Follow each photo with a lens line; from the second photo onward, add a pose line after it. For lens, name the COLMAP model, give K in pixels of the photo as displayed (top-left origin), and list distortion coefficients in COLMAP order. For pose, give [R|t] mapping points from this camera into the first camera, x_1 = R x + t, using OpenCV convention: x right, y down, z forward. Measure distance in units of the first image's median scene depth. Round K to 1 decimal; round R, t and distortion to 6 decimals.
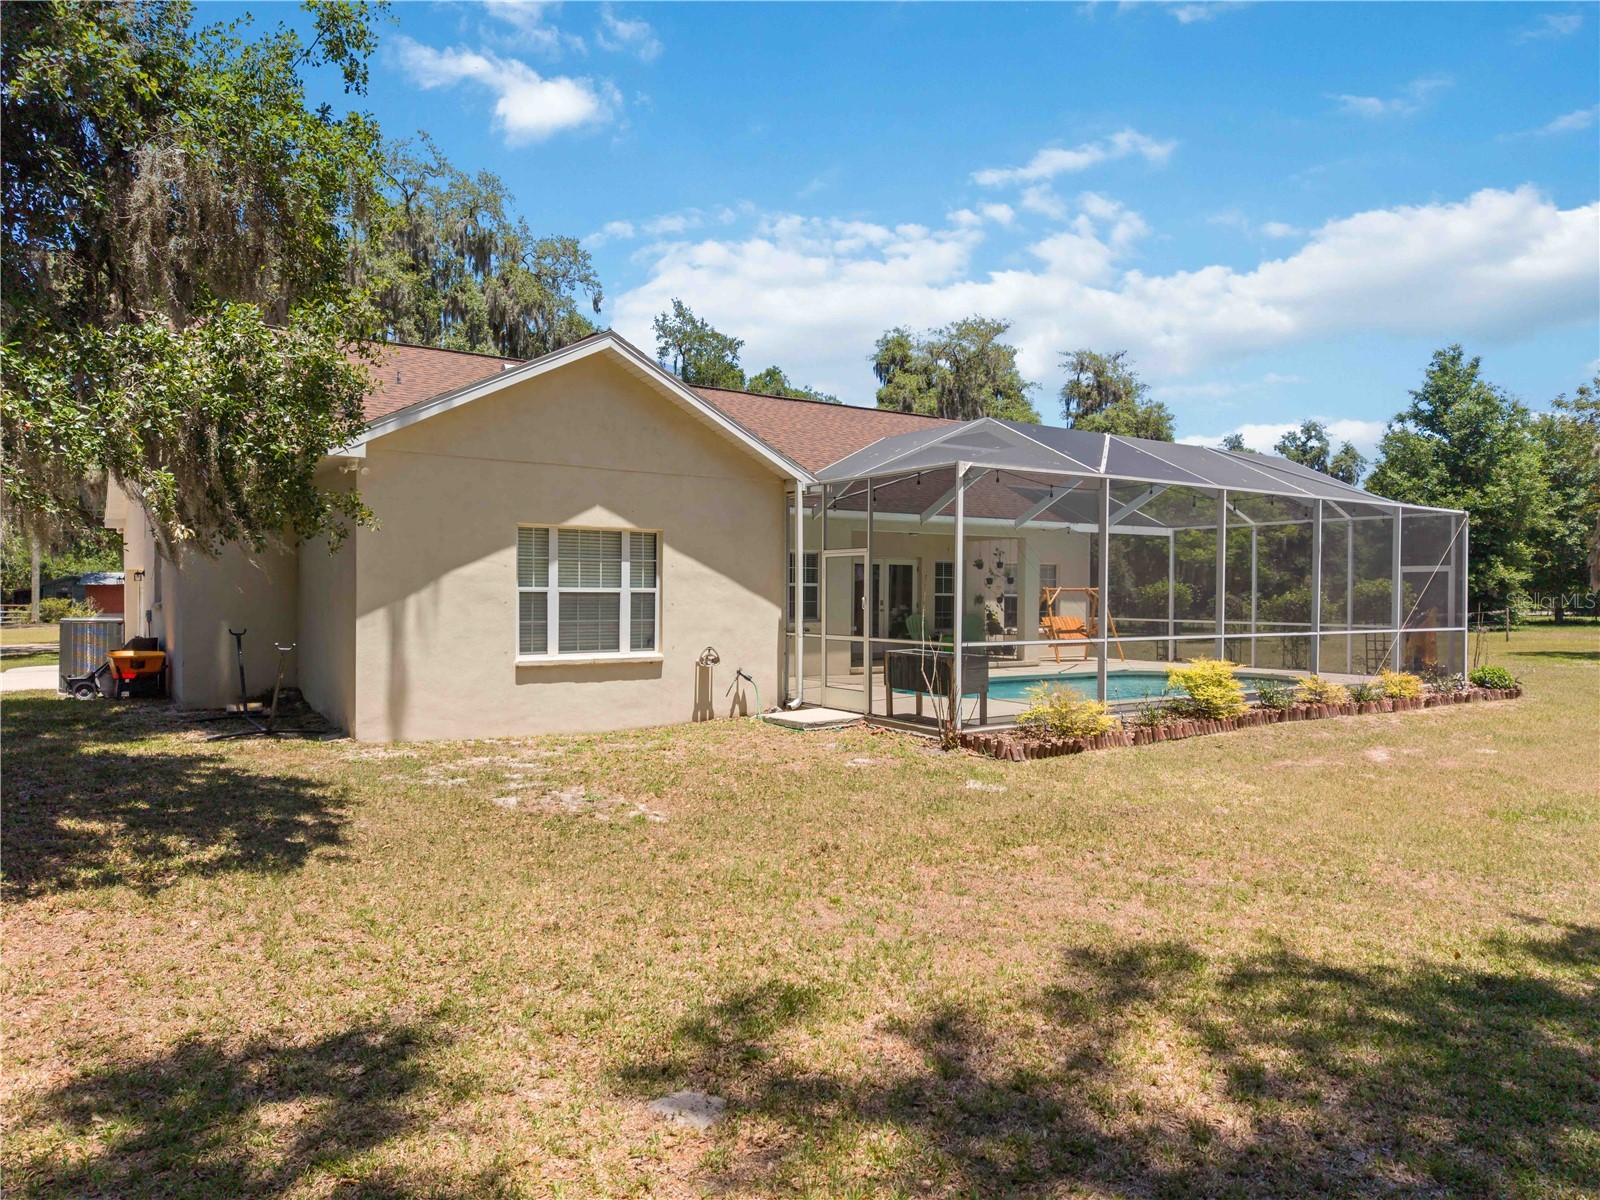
lens RADIAL K [[1071.3, 0, 795.7], [0, 1071.3, 598.1], [0, 0, 1]] dist [0.040370, -0.046098]
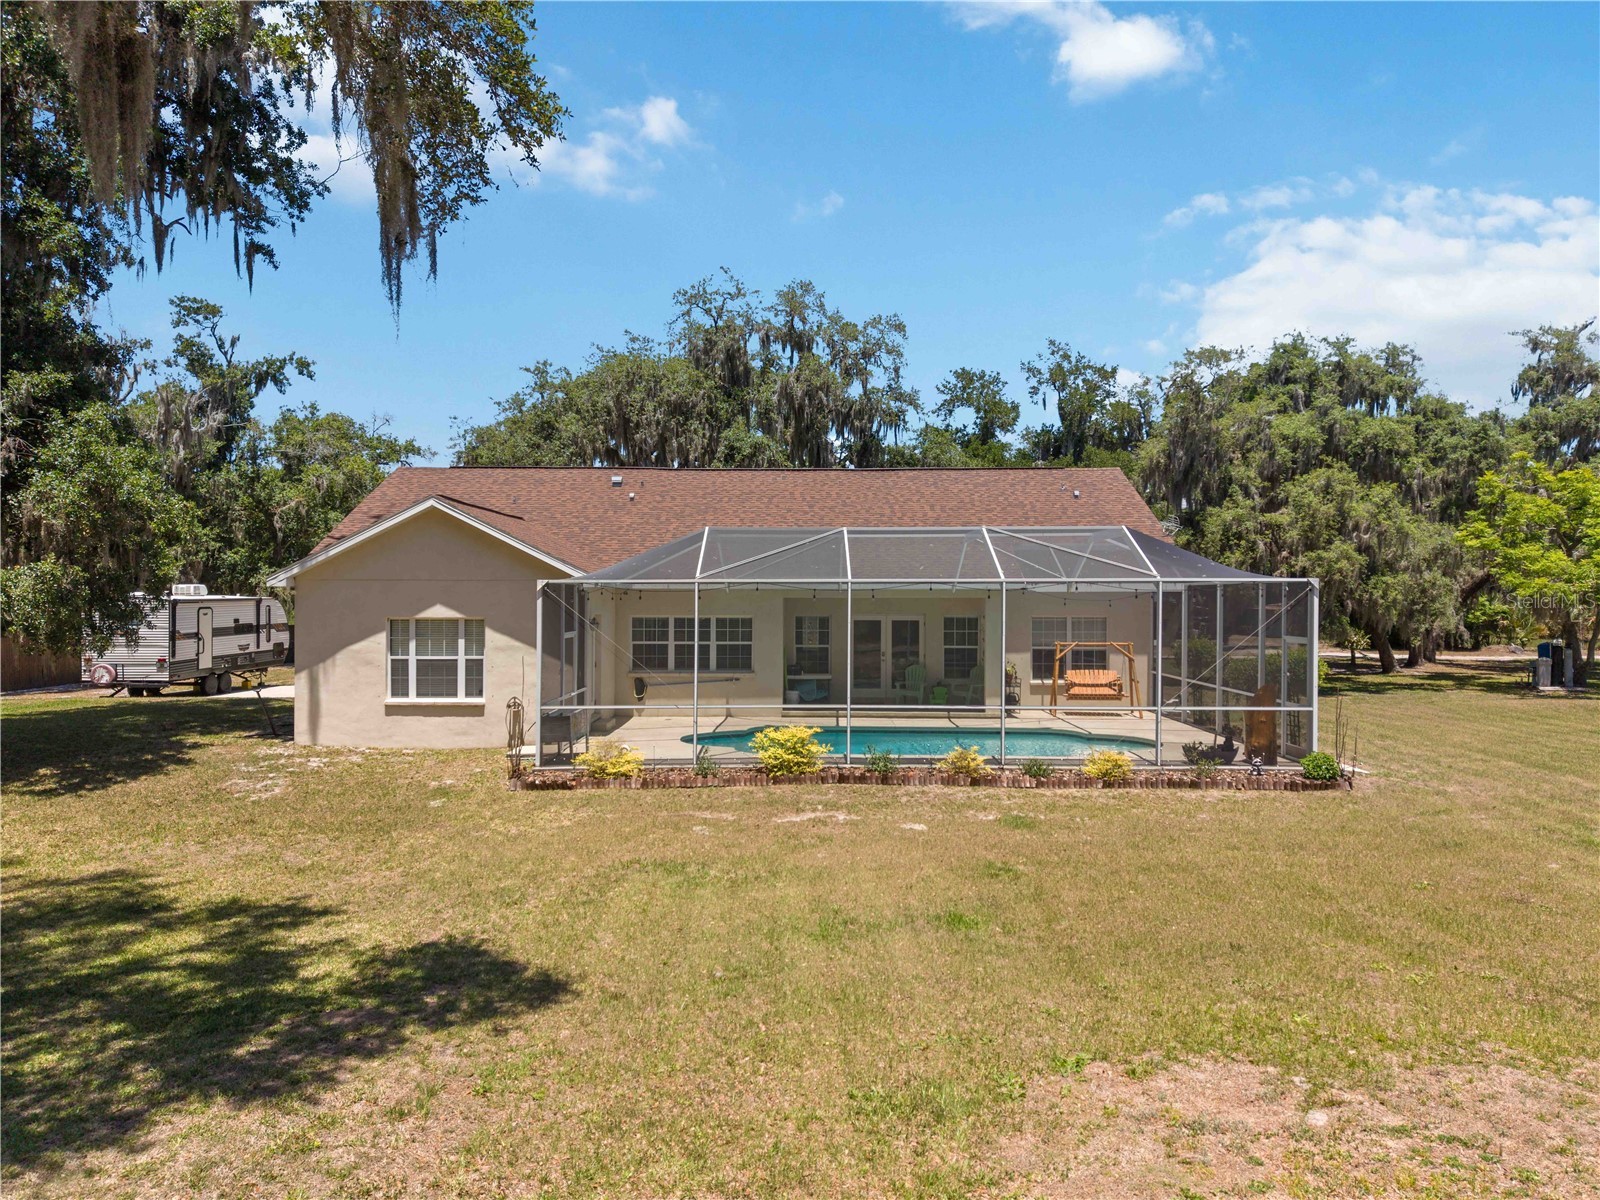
lens RADIAL K [[1071.3, 0, 826.9], [0, 1071.3, 590.9], [0, 0, 1]] dist [0.040370, -0.046098]
pose [[0.795911, -0.004042, -0.605400, 1.186682], [0.002407, 0.999991, -0.003513, -0.096064], [0.605408, 0.001339, 0.795914, 0.093574]]
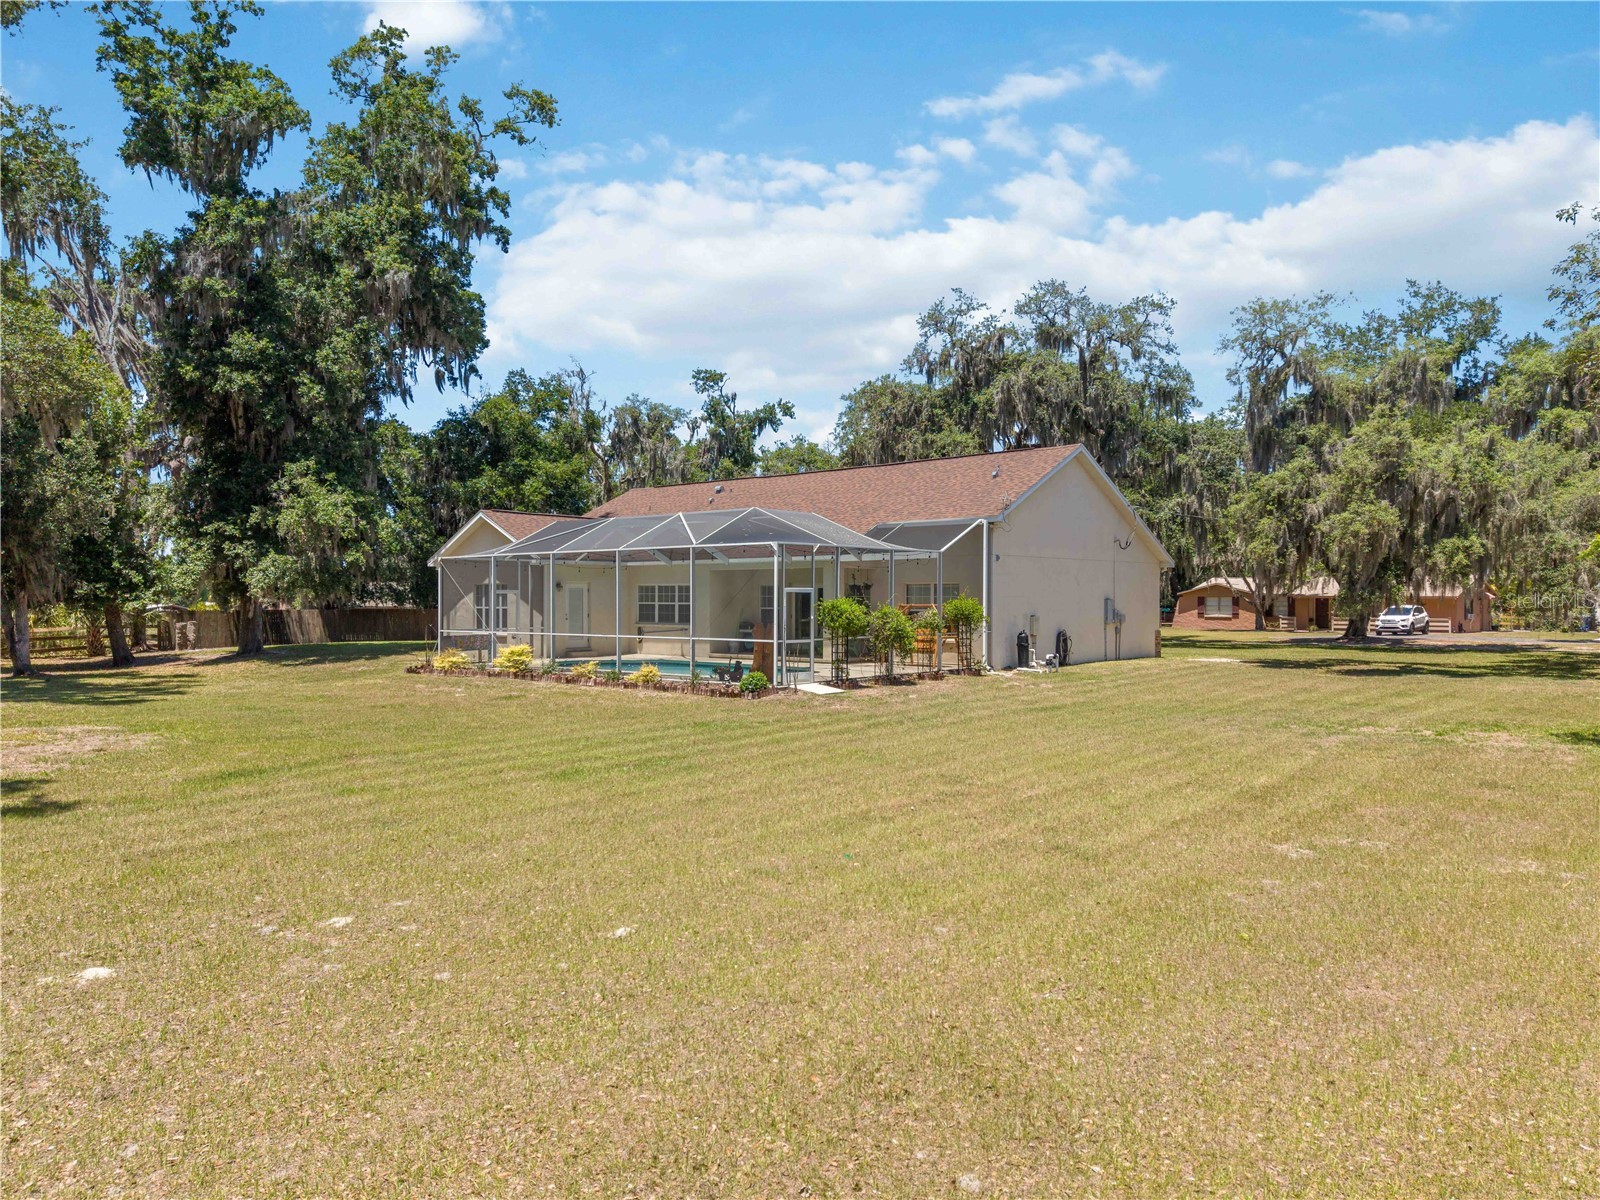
lens RADIAL K [[1071.3, 0, 805.1], [0, 1071.3, 598.1], [0, 0, 1]] dist [0.040370, -0.046098]
pose [[0.252009, 0.000948, -0.967725, 2.462770], [-0.000444, 1.000000, 0.000864, -0.034396], [0.967725, 0.000212, 0.252009, 1.053460]]
